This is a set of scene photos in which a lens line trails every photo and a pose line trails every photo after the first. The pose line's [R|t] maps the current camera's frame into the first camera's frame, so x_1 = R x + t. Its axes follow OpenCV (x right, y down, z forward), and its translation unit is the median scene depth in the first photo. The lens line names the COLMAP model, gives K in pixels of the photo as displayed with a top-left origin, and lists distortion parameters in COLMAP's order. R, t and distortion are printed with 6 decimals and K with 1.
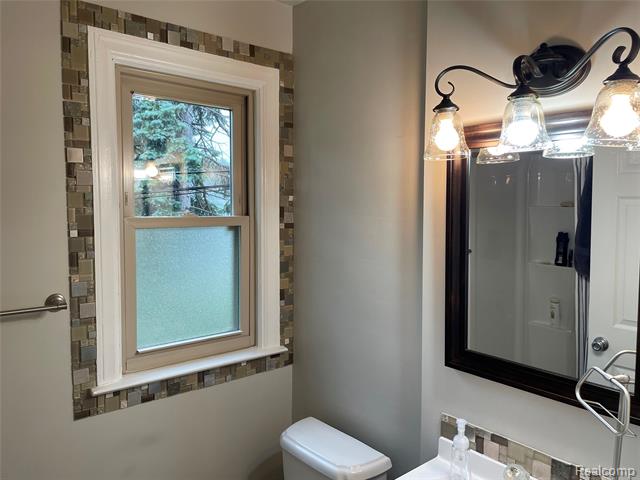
lens RADIAL K [[483.5, 0, 320.0], [0, 483.5, 238.5], [0, 0, 1]] dist [0.078079, -0.088536]
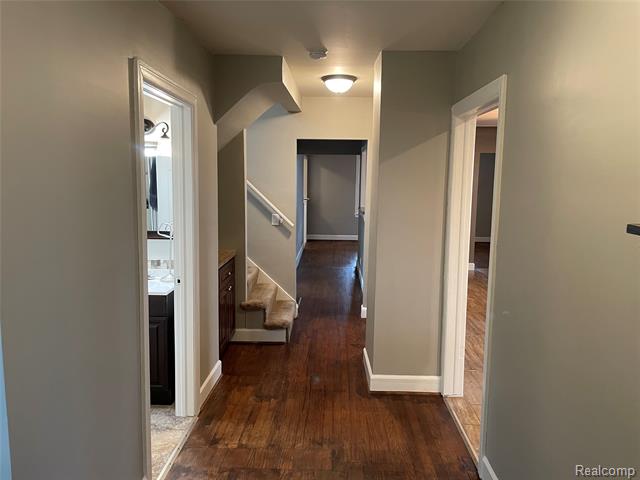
lens RADIAL K [[483.5, 0, 320.0], [0, 483.5, 240.1], [0, 0, 1]] dist [0.078079, -0.088536]
pose [[0.665253, -0.075802, 0.742760, -0.598330], [0.039739, 0.997018, 0.066158, 0.110416], [-0.745560, -0.014495, 0.666281, -0.997504]]
